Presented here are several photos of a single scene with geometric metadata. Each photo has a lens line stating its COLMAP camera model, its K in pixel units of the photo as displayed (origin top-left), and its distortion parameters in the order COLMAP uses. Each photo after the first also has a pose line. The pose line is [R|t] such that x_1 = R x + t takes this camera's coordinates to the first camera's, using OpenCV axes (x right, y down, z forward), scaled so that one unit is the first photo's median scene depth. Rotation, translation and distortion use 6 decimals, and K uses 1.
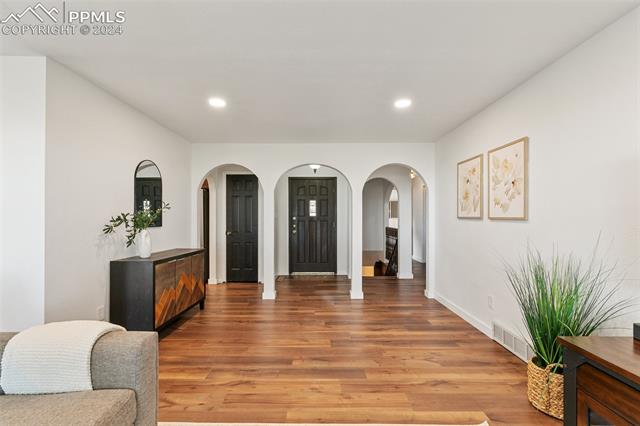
lens RADIAL K [[285.9, 0, 319.7], [0, 285.9, 215.4], [0, 0, 1]] dist [0.003480, 0.000149]
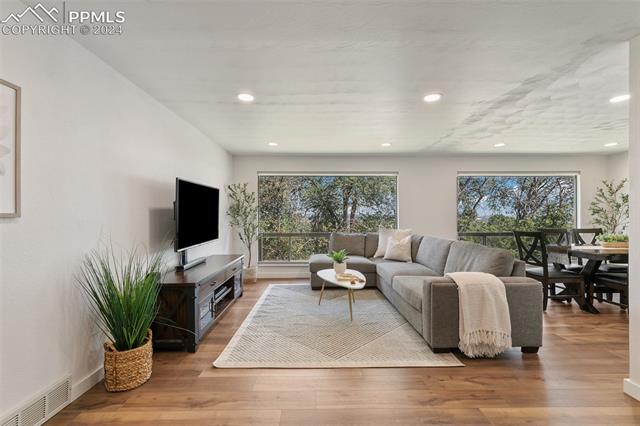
lens RADIAL K [[285.9, 0, 319.7], [0, 285.9, 215.4], [0, 0, 1]] dist [0.003480, 0.000149]
pose [[-0.999827, 0.002099, -0.018493, 0.070692], [0.002187, 0.999986, -0.004761, 0.018296], [0.018483, -0.004801, -0.999818, 1.808136]]
